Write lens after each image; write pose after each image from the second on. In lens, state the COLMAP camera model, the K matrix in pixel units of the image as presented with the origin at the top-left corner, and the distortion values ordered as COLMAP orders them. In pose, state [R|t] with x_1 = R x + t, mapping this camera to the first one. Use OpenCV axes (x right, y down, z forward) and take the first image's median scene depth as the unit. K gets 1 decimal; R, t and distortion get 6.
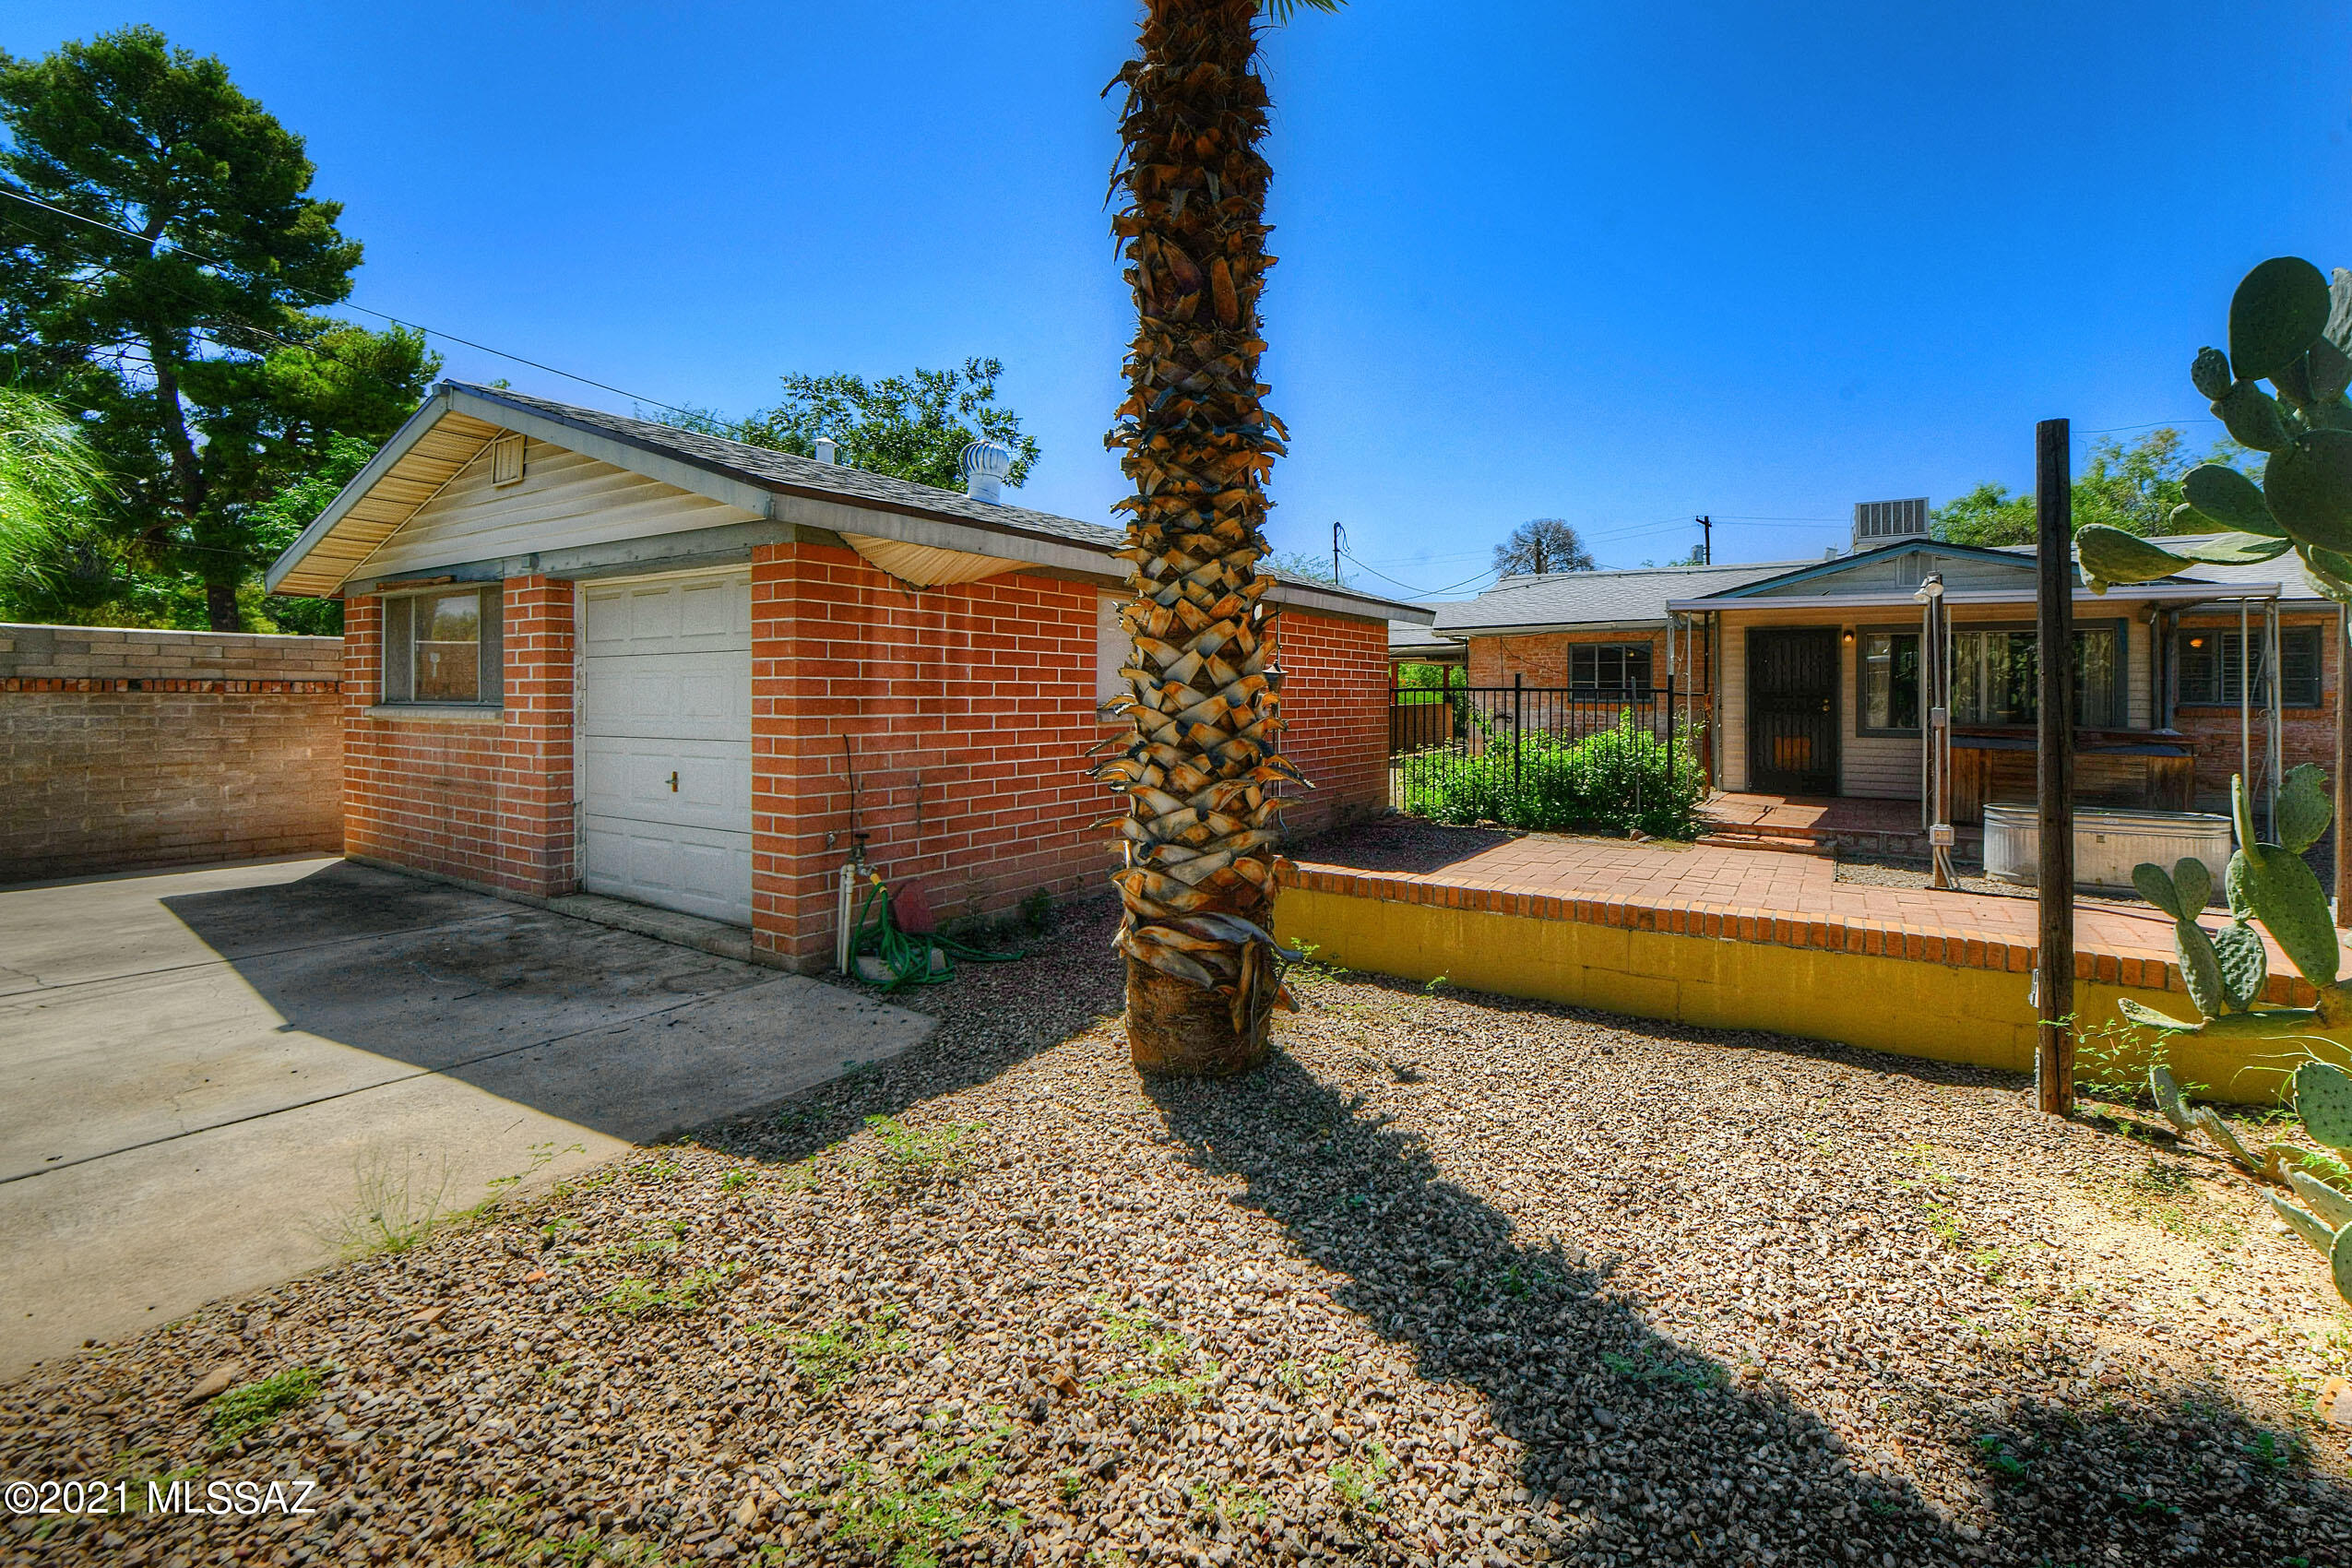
lens RADIAL K [[1043.2, 0, 1177.8], [0, 1043.2, 706.2], [0, 0, 1]] dist [-0.001973, -0.000805]
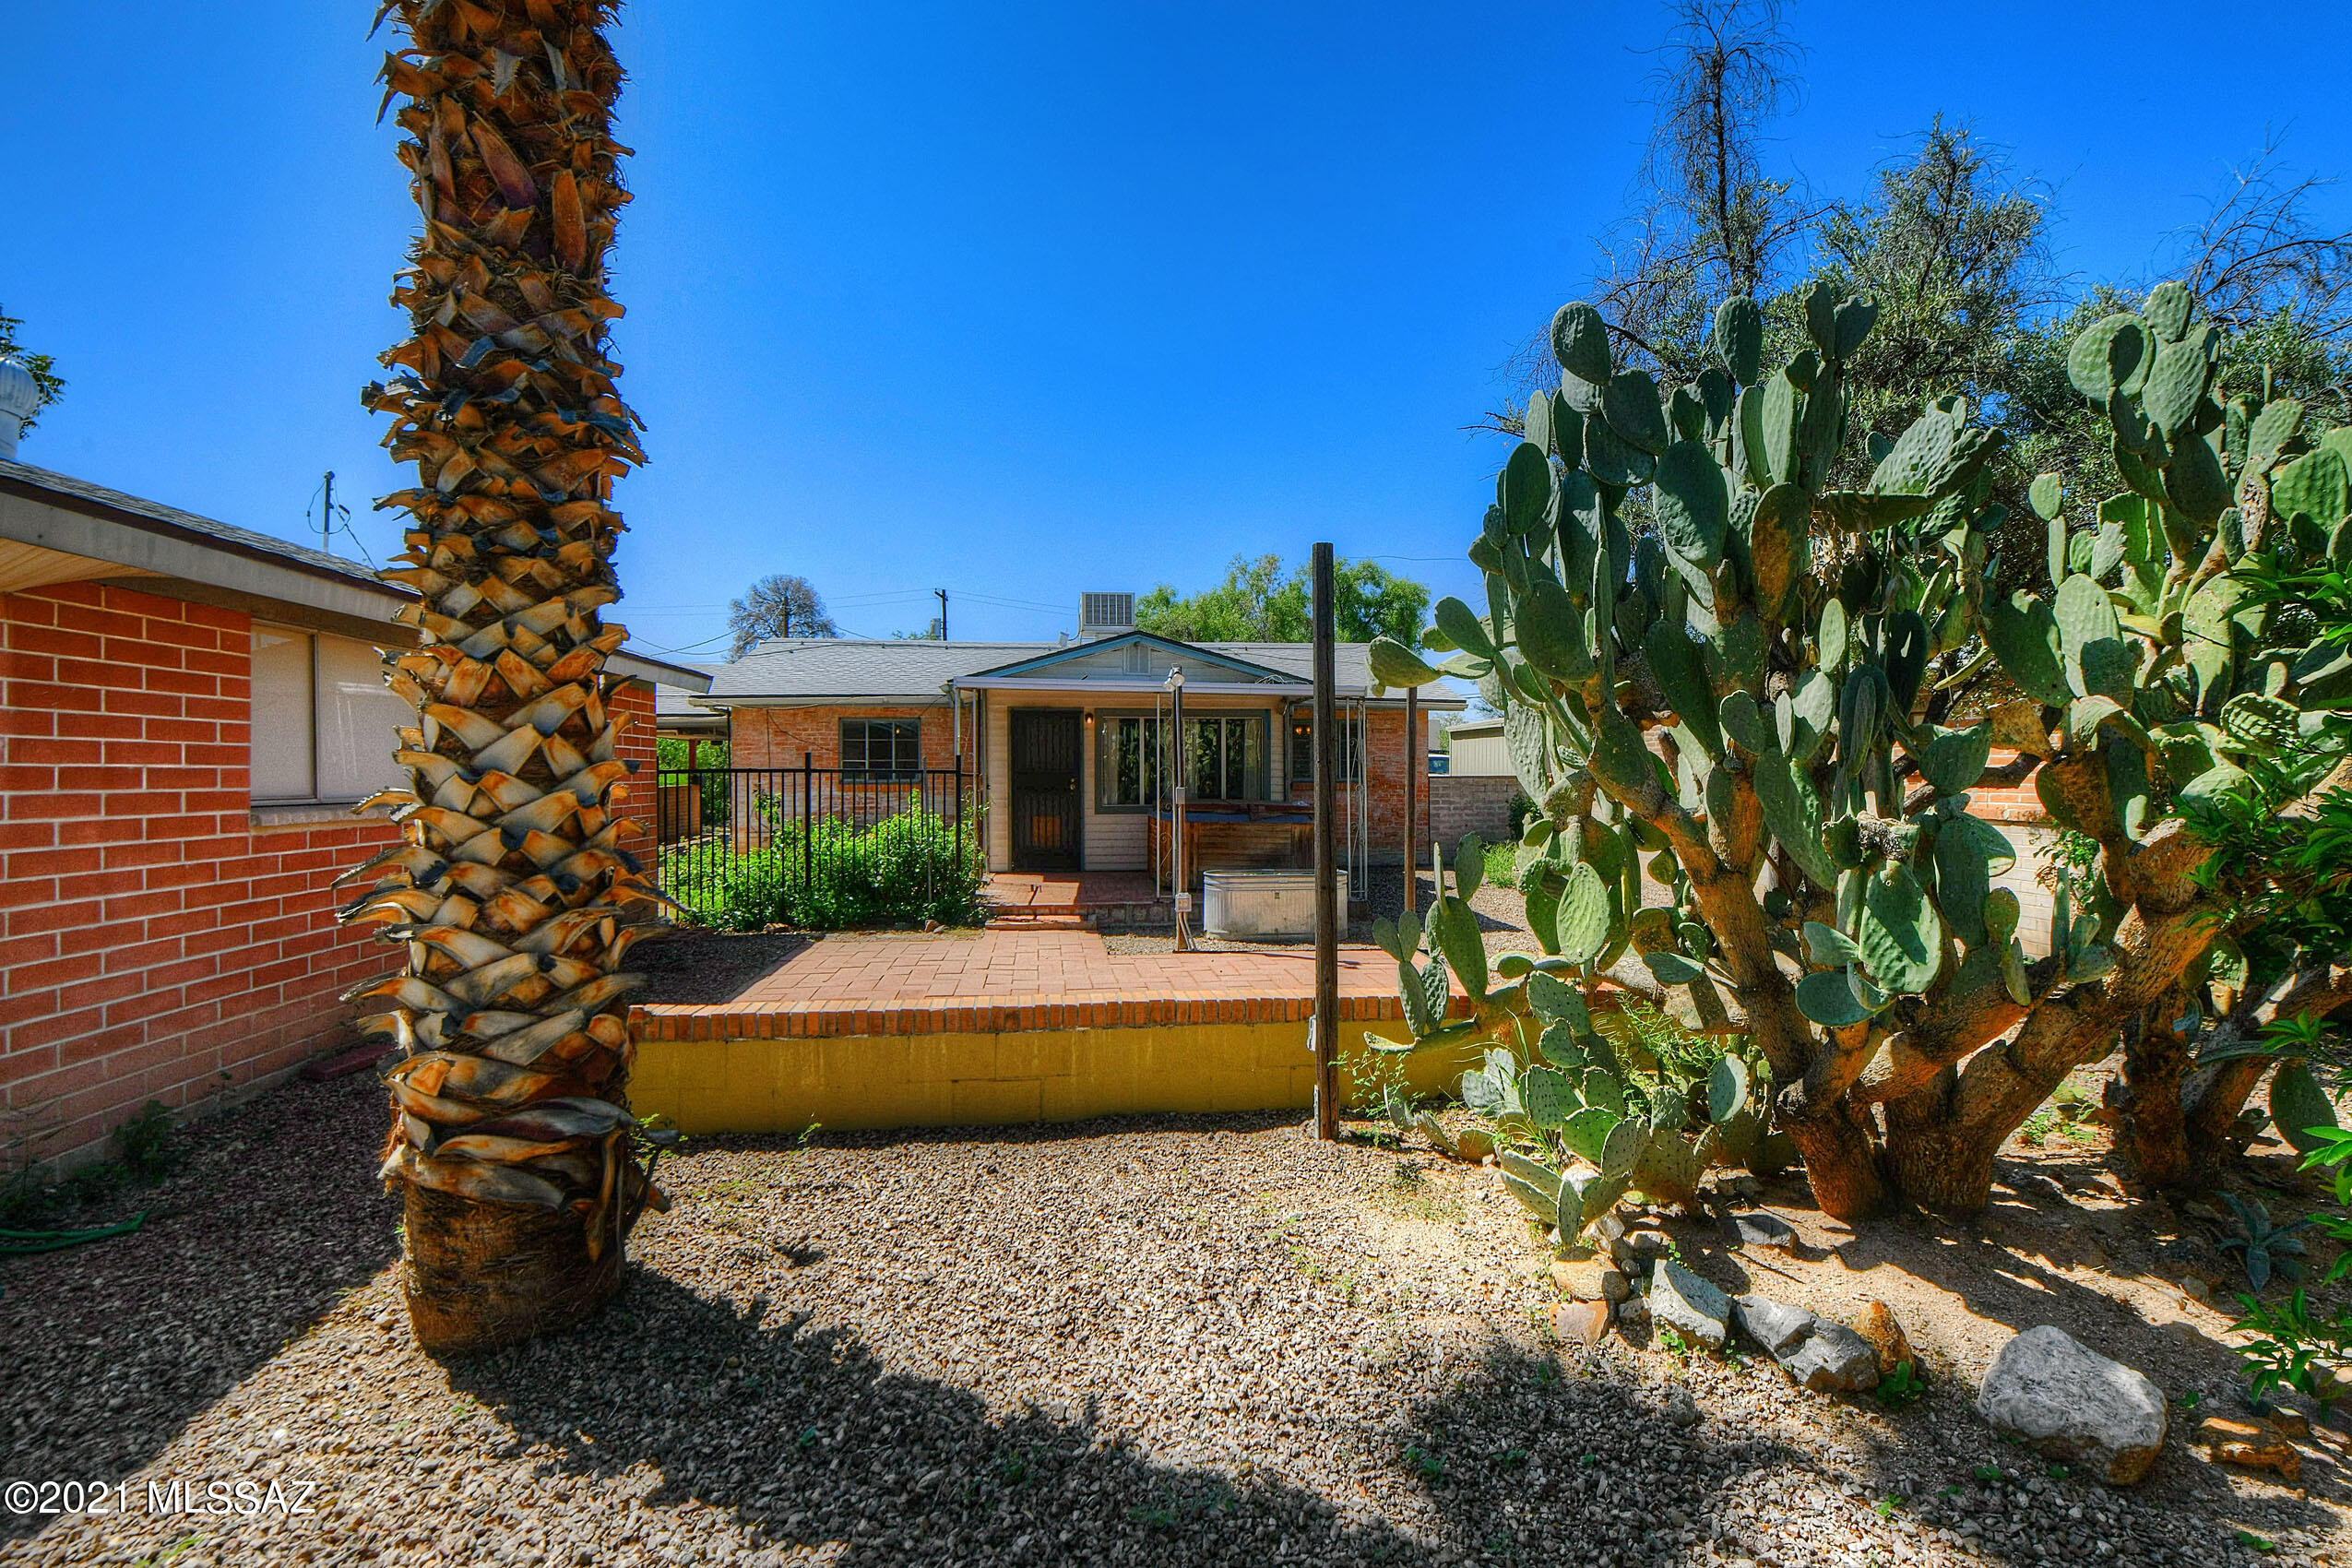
lens RADIAL K [[1165.6, 0, 1176.0], [0, 1165.6, 784.0], [0, 0, 1]] dist [-0.003678, -0.001957]
pose [[0.769497, -0.007595, 0.638605, -0.143093], [0.007175, 0.999969, 0.003248, -0.013999], [-0.638610, 0.002083, 0.769528, 0.128436]]
